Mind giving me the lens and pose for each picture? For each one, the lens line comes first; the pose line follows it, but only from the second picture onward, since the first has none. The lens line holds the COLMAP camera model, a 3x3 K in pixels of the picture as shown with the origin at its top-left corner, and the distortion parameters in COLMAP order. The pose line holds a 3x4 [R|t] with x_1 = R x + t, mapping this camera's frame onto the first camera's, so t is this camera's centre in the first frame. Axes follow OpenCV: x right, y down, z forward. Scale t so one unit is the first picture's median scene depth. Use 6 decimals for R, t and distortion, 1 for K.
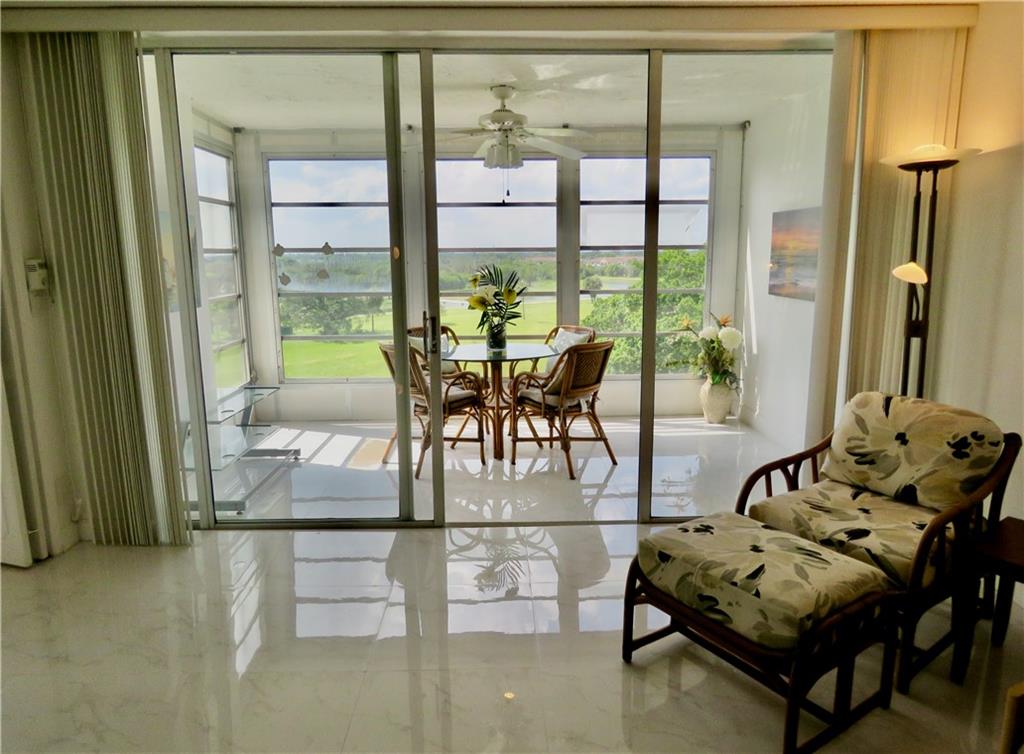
lens RADIAL K [[656.0, 0, 510.6], [0, 656.0, 376.2], [0, 0, 1]] dist [-0.010152, 0.005149]
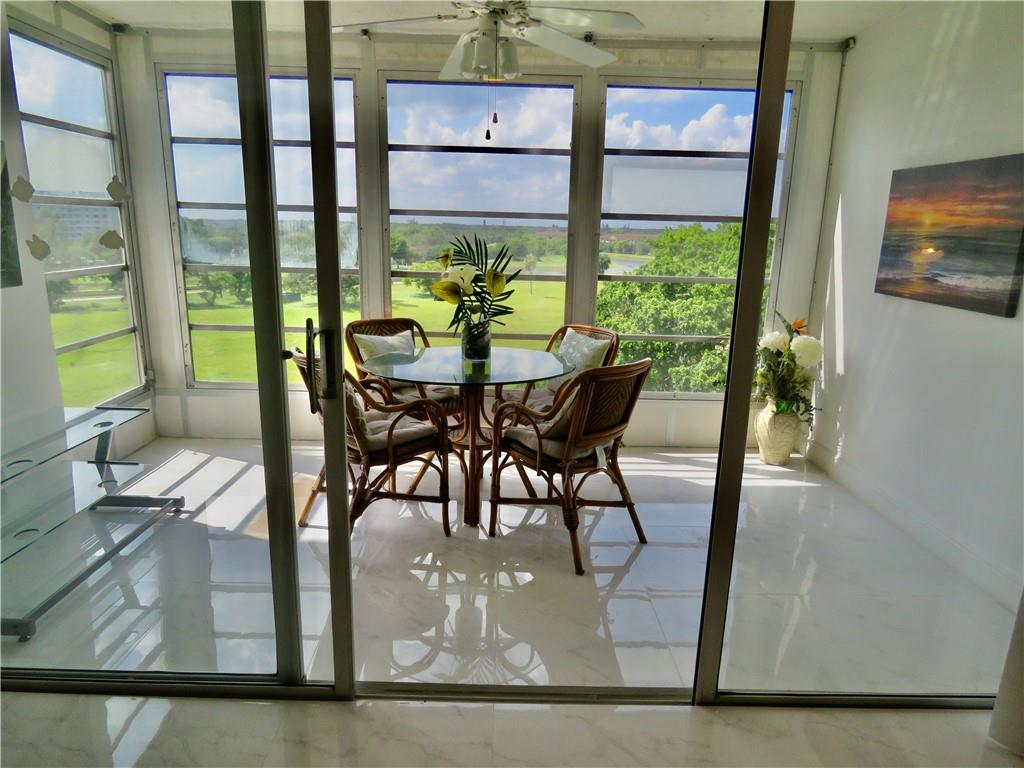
lens RADIAL K [[656.0, 0, 507.7], [0, 656.0, 386.9], [0, 0, 1]] dist [-0.010152, 0.005149]
pose [[0.999354, 0.035245, -0.006962, 0.019727], [-0.034808, 0.997864, 0.055277, -0.055912], [0.008895, -0.054999, 0.998447, 0.340410]]
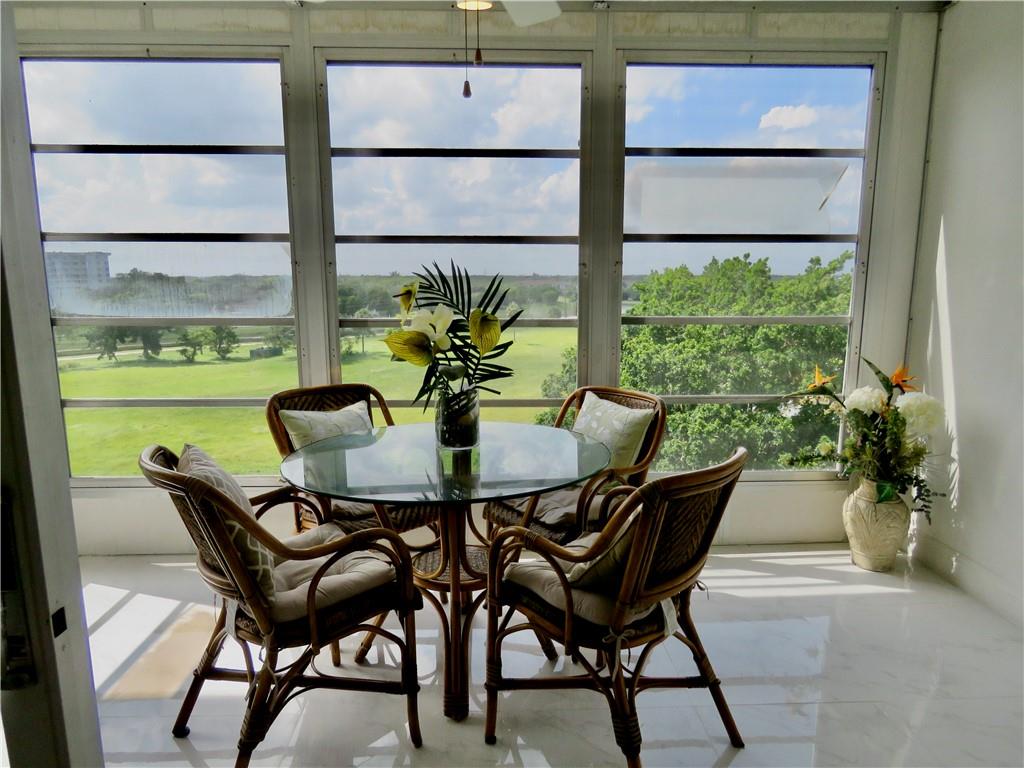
lens RADIAL K [[656.0, 0, 509.7], [0, 656.0, 387.4], [0, 0, 1]] dist [-0.010152, 0.005149]
pose [[0.999849, 0.005276, 0.016560, 0.008293], [-0.004996, 0.999845, -0.016884, -0.081307], [-0.016647, 0.016799, 0.999720, 0.590888]]
